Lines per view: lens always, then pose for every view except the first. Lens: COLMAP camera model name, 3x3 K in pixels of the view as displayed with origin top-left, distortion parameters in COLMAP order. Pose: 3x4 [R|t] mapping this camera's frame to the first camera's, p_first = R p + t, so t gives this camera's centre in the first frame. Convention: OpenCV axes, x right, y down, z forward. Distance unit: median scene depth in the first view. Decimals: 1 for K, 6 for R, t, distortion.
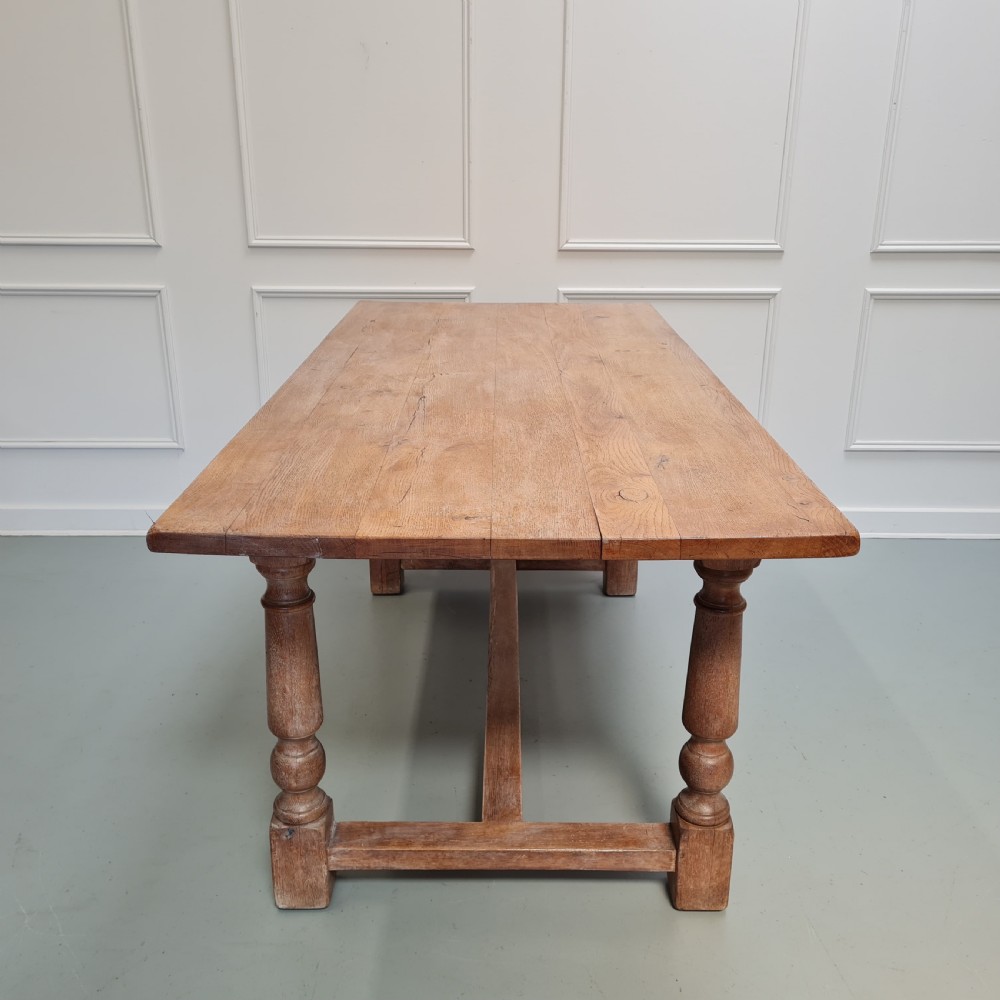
lens RADIAL K [[997.4, 0, 510.1], [0, 997.4, 497.6], [0, 0, 1]] dist [0.038949, -0.005446]
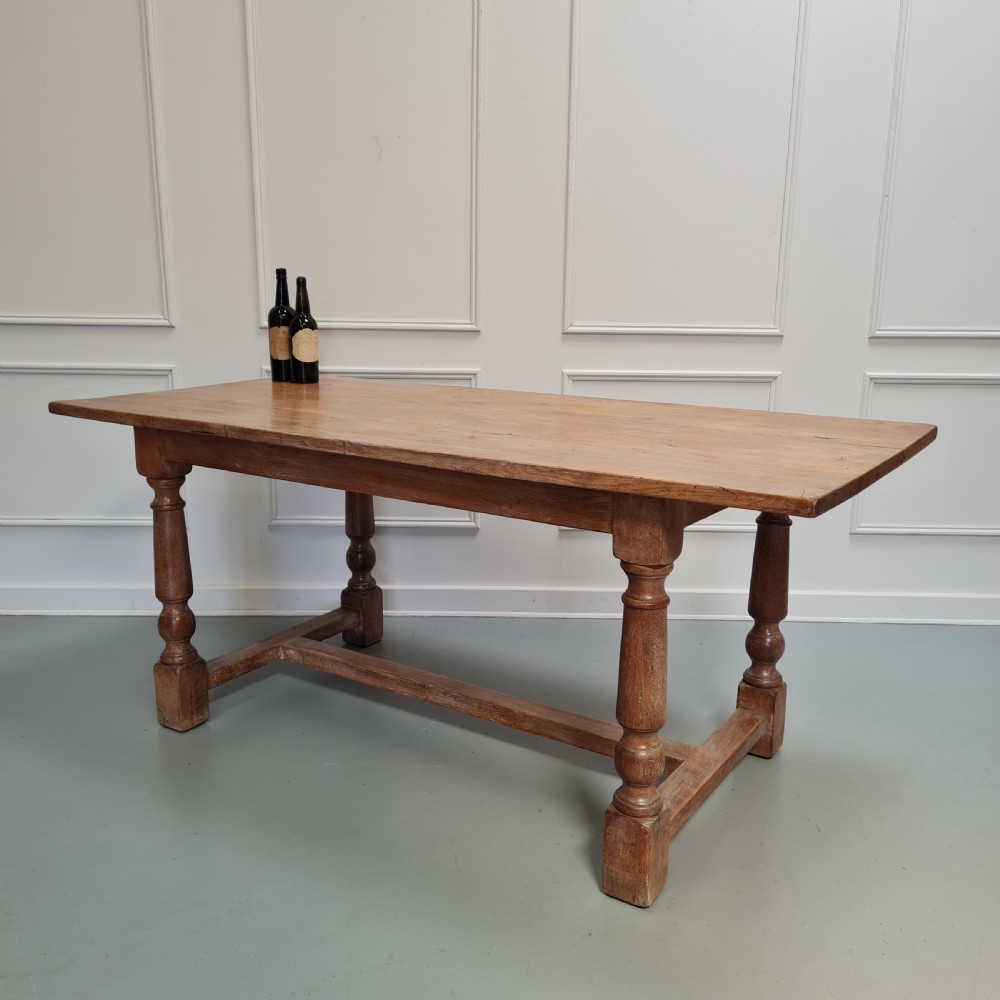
lens RADIAL K [[995.8, 0, 501.5], [0, 995.8, 497.6], [0, 0, 1]] dist [0.042013, -0.007008]
pose [[0.551114, -0.189191, 0.812699, -1.098200], [0.279091, 0.959658, 0.034142, -0.081631], [-0.786372, 0.208001, 0.581682, 0.427446]]
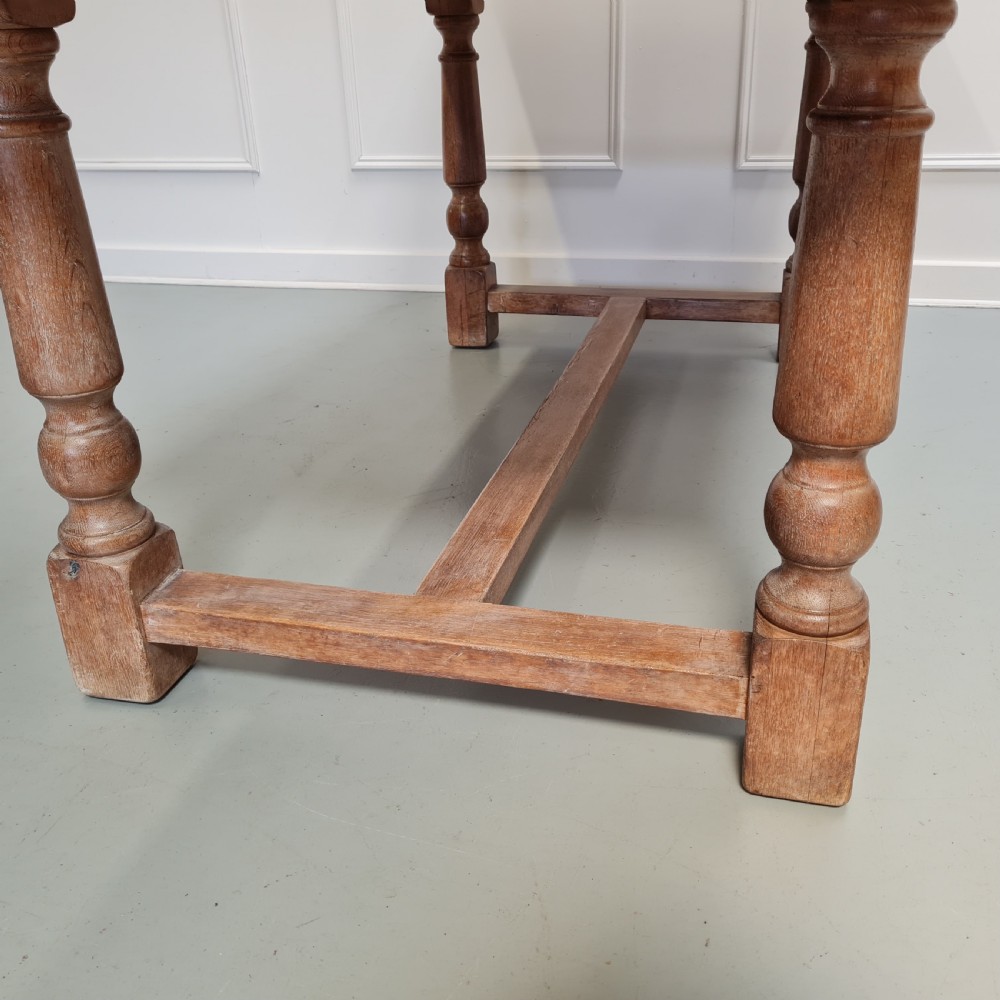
lens RADIAL K [[997.4, 0, 510.1], [0, 997.4, 497.6], [0, 0, 1]] dist [0.038949, -0.005446]
pose [[0.964864, 0.073885, -0.252147, 0.170462], [-0.046644, 0.992572, 0.112360, 0.210350], [0.258576, -0.096651, 0.961144, 0.493383]]
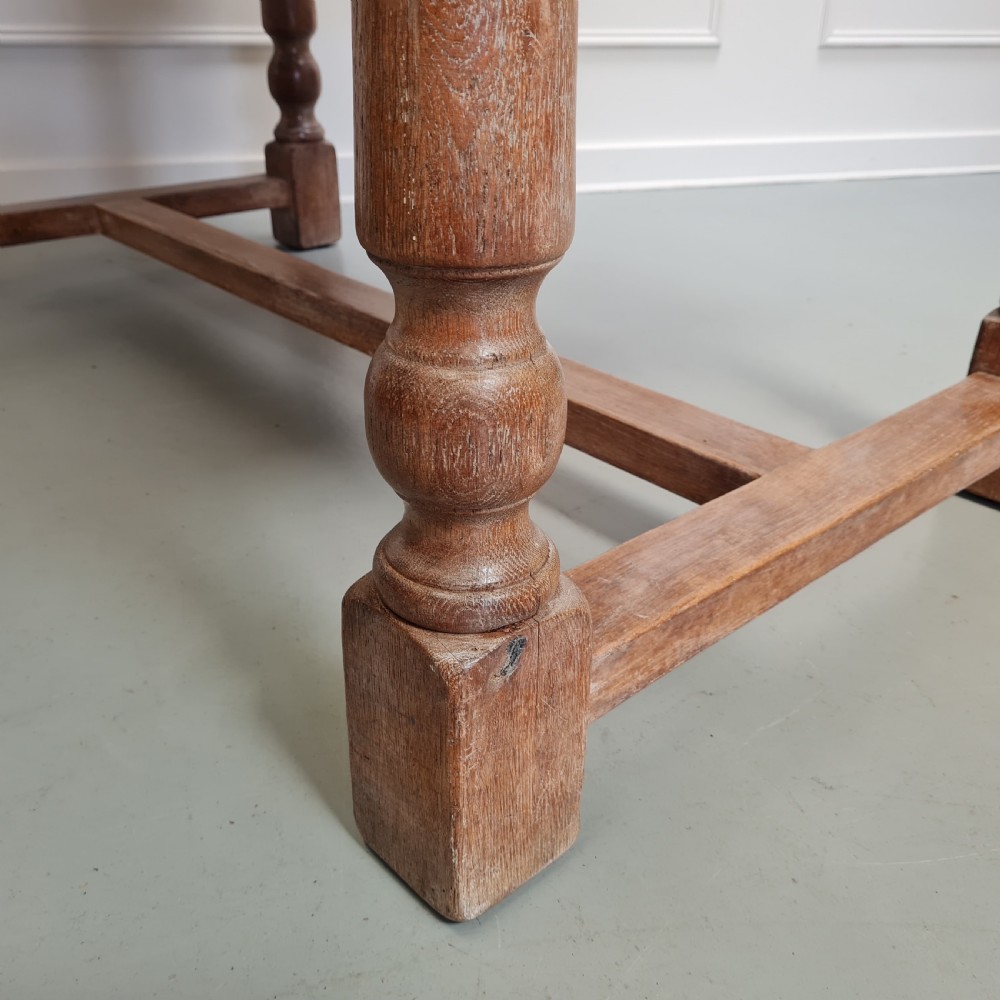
lens RADIAL K [[1013.0, 0, 500.0], [0, 1013.0, 500.0], [0, 0, 1]] dist [0.021152, -0.004028]
pose [[0.748724, -0.308059, 0.586952, -0.366369], [0.218162, 0.950641, 0.220650, 0.226392], [-0.625954, -0.037155, 0.778975, 0.771174]]
